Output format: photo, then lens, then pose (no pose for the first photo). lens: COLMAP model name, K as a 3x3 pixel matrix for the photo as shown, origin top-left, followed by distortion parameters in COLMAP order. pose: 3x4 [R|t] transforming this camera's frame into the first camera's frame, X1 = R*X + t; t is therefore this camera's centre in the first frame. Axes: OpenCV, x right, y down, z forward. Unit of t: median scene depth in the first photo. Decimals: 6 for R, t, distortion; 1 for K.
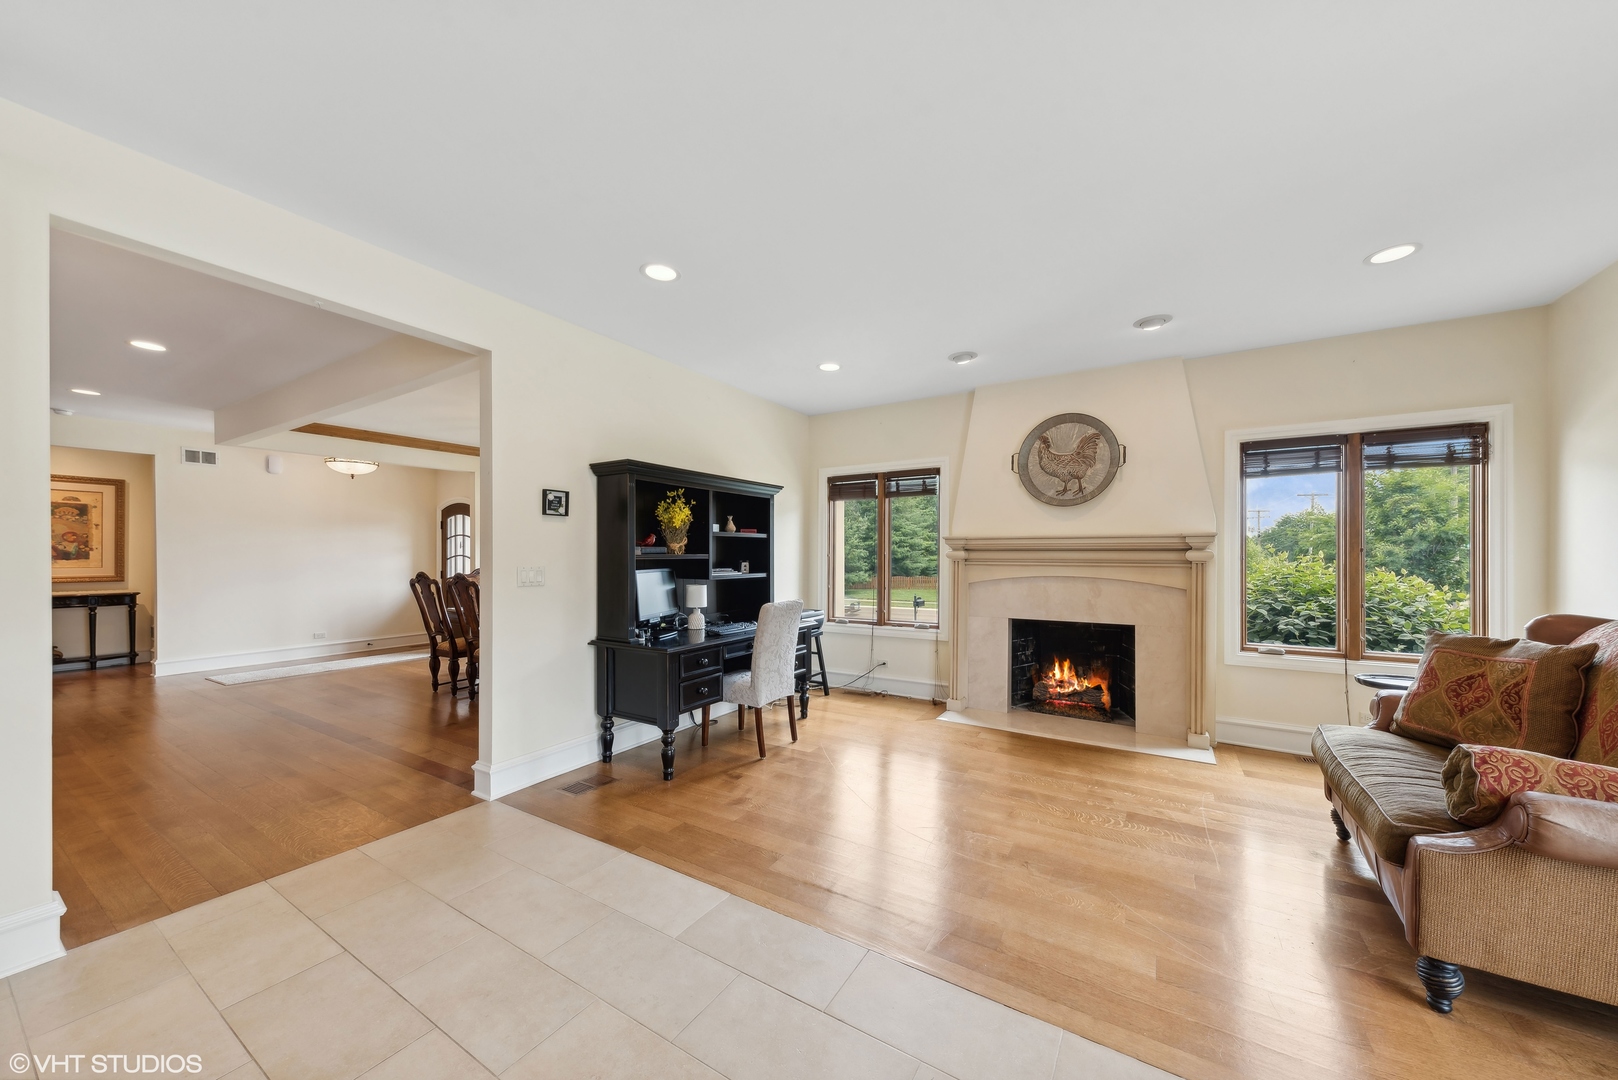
lens RADIAL K [[562.2, 0, 833.4], [0, 562.2, 559.1], [0, 0, 1]] dist [0.001228, -0.003719]
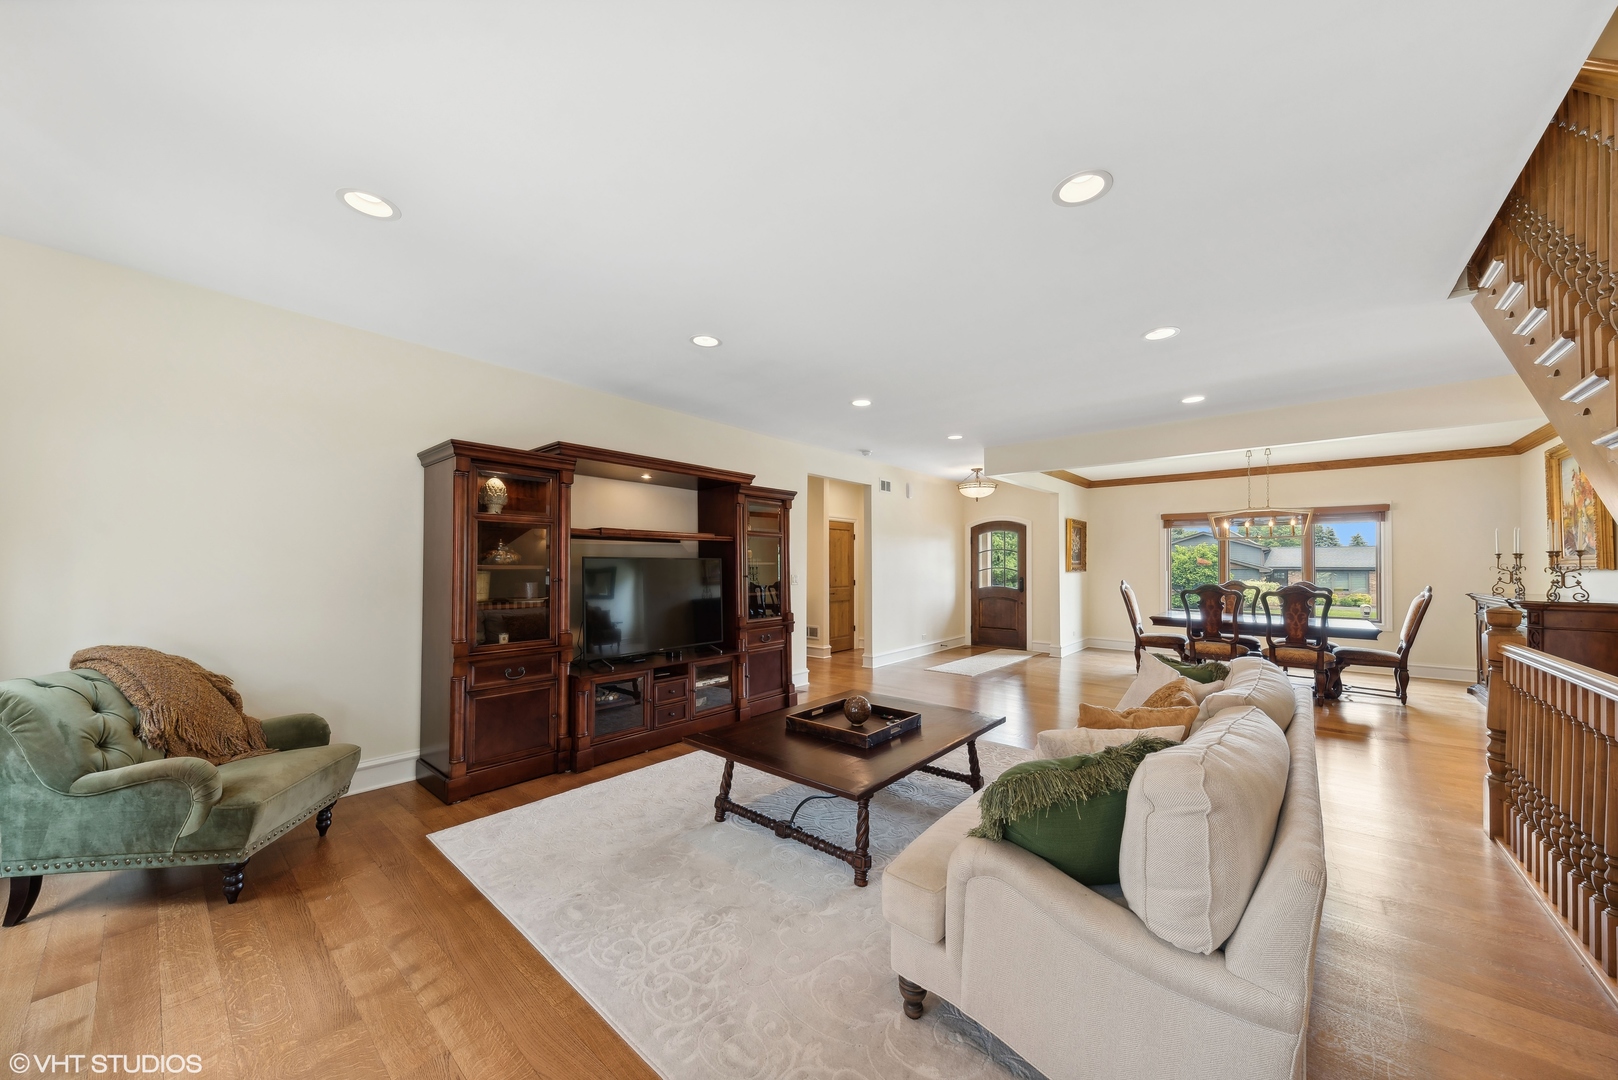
lens RADIAL K [[559.1, 0, 809.4], [0, 559.1, 568.8], [0, 0, 1]] dist [0.000397, -0.000002]
pose [[0.981917, 0.003560, -0.189278, -1.040167], [-0.003771, 0.999993, -0.000758, -0.003437], [0.189274, 0.001458, 0.981923, -0.205822]]
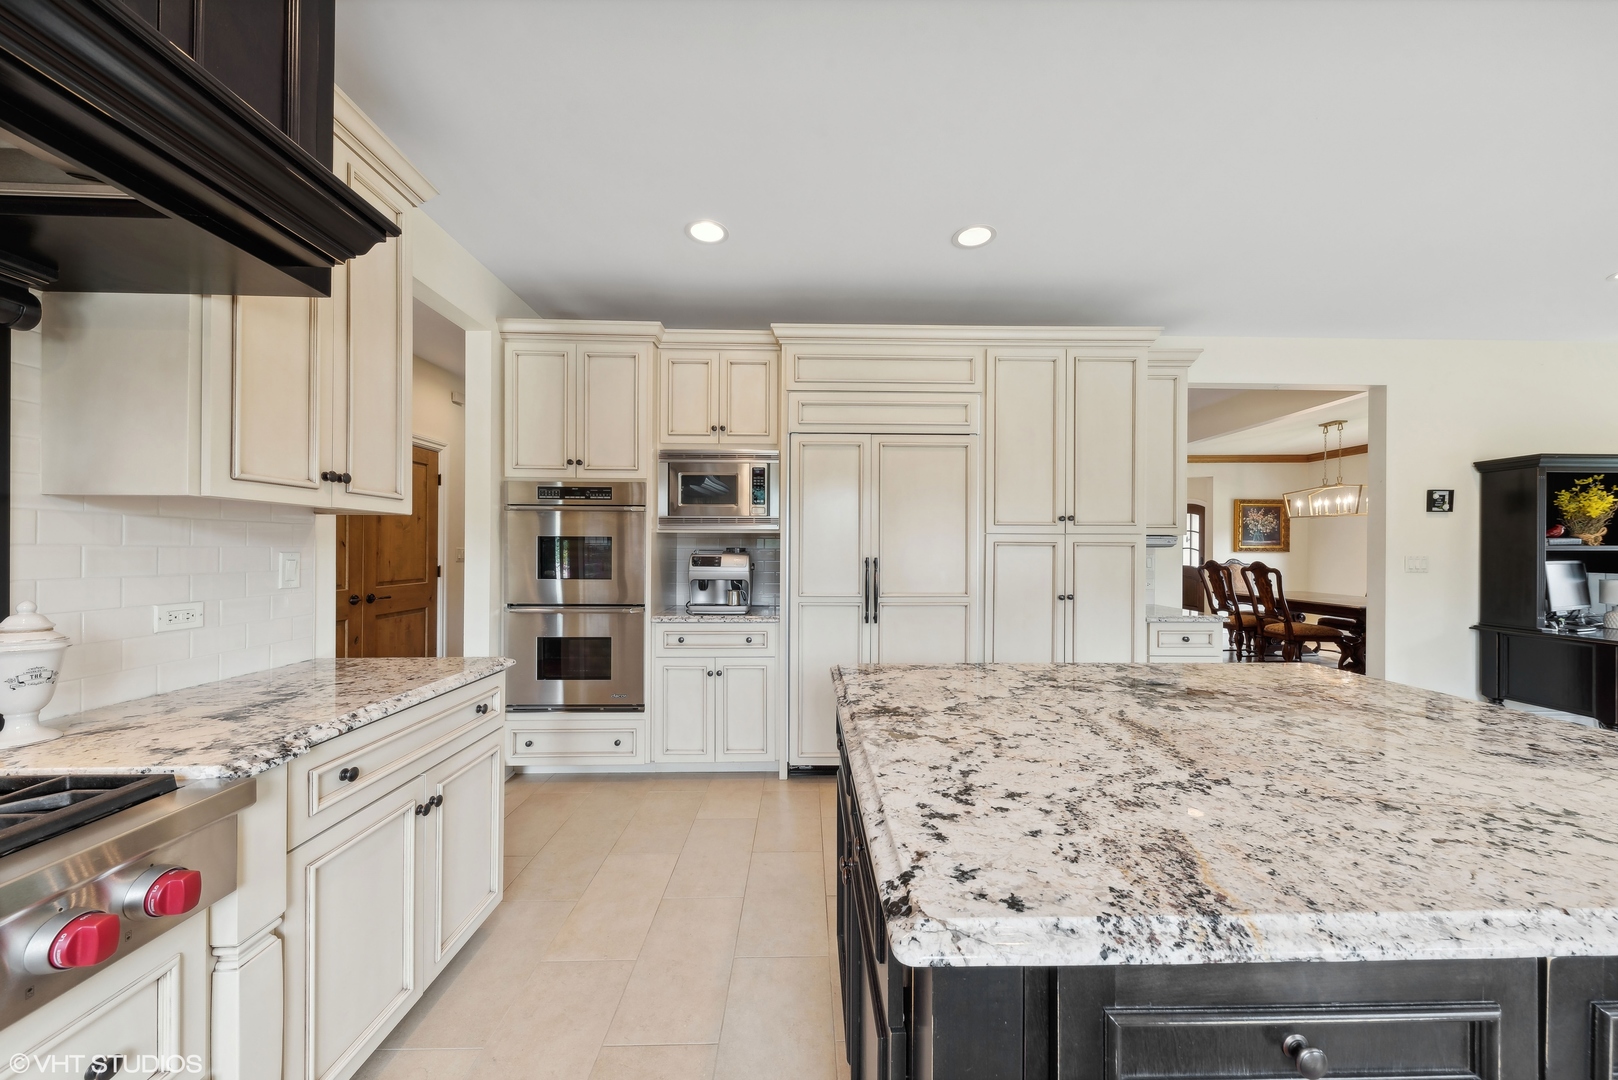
lens RADIAL K [[553.0, 0, 809.0], [0, 553.0, 540.0], [0, 0, 1]] dist [0.001063, 0.000087]
pose [[0.509939, -0.009437, -0.860159, -0.088705], [-0.011604, 0.999773, -0.017848, 0.007842], [0.860132, 0.019083, 0.509714, -0.346061]]
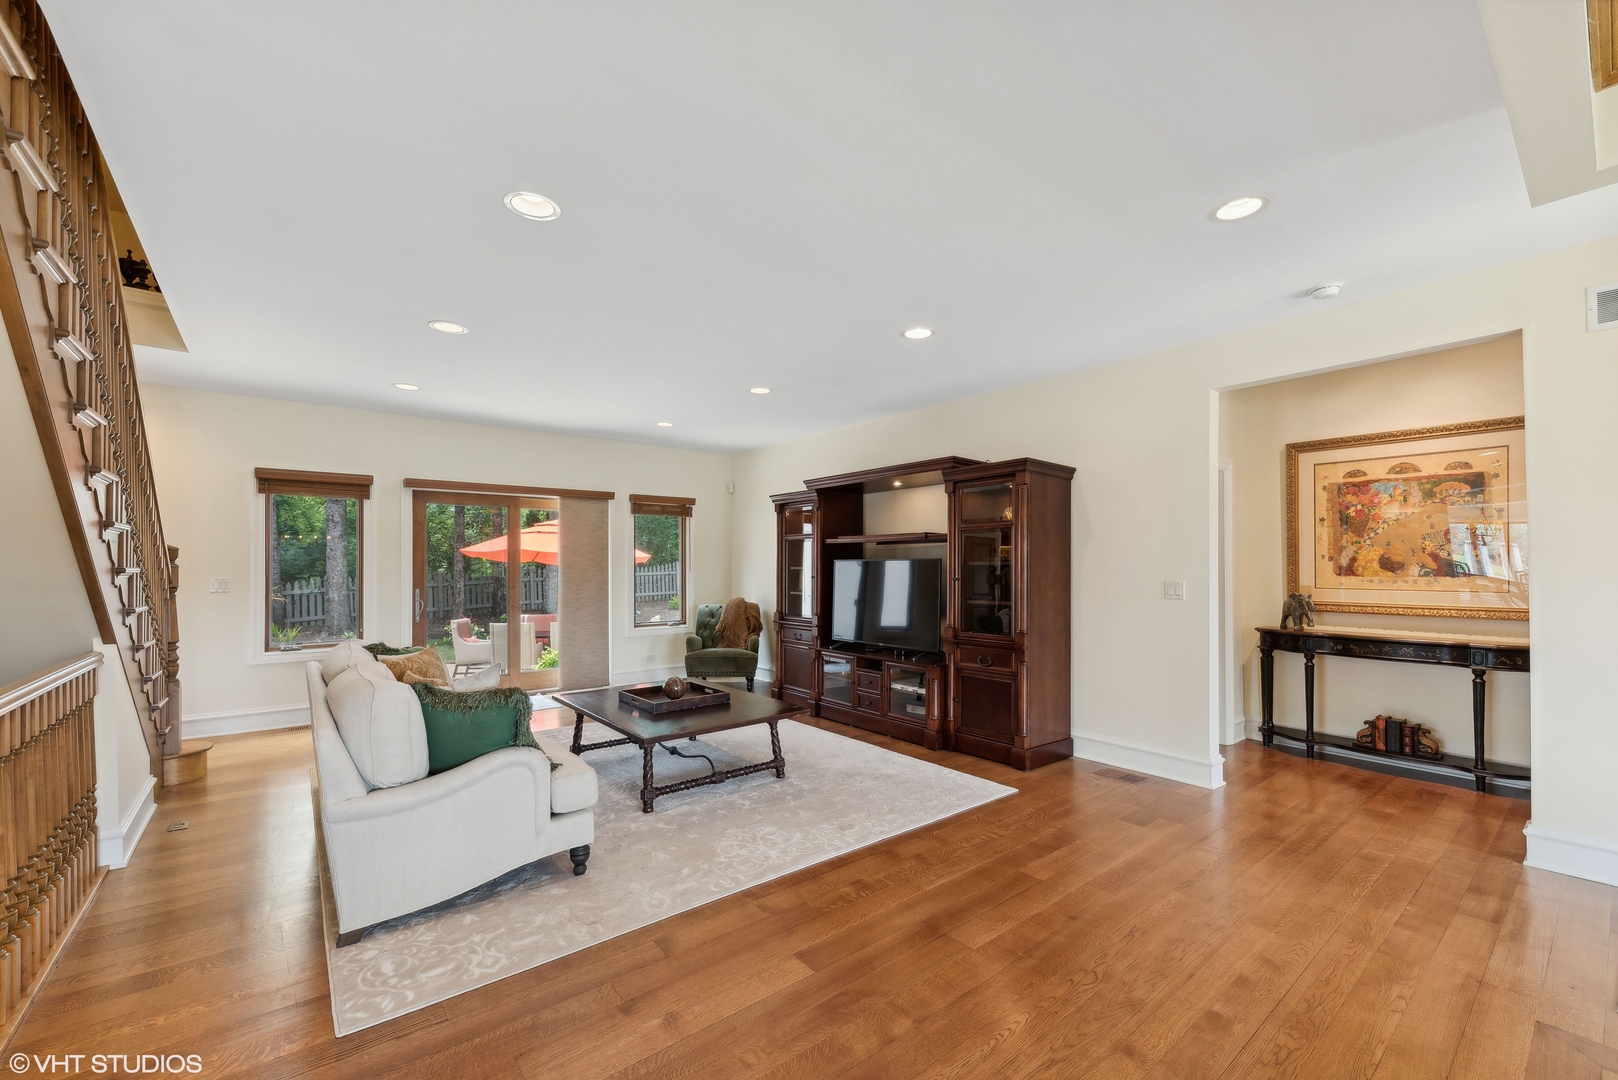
lens RADIAL K [[655.3, 0, 812.3], [0, 655.3, 563.1], [0, 0, 1]] dist [0.000420, -0.000086]
pose [[-0.362429, -0.003085, -0.932006, -0.527429], [-0.001940, 0.999995, -0.002556, -0.009036], [0.932009, 0.000882, -0.362433, 0.631360]]
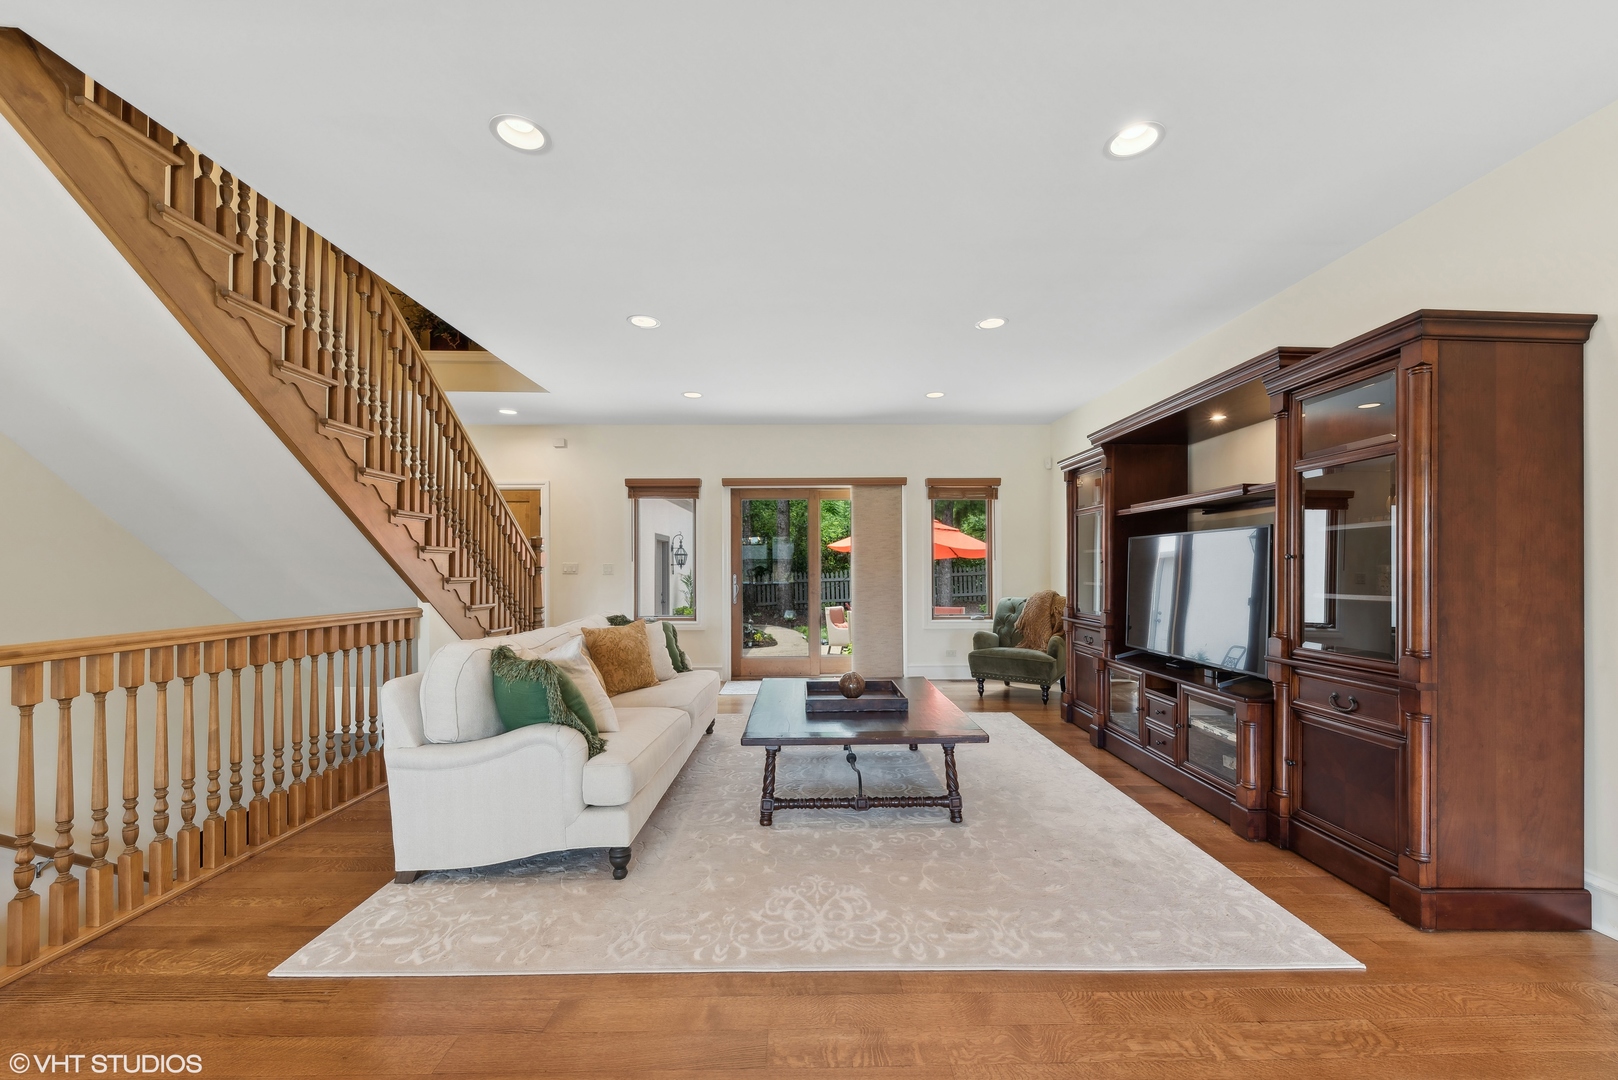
lens RADIAL K [[619.5, 0, 810.1], [0, 619.5, 561.8], [0, 0, 1]] dist [-0.001295, -0.000603]
pose [[-0.859214, -0.002075, -0.511613, -0.788336], [0.000906, 0.999984, -0.005576, 0.011923], [0.511616, -0.005254, -0.859198, 0.703302]]
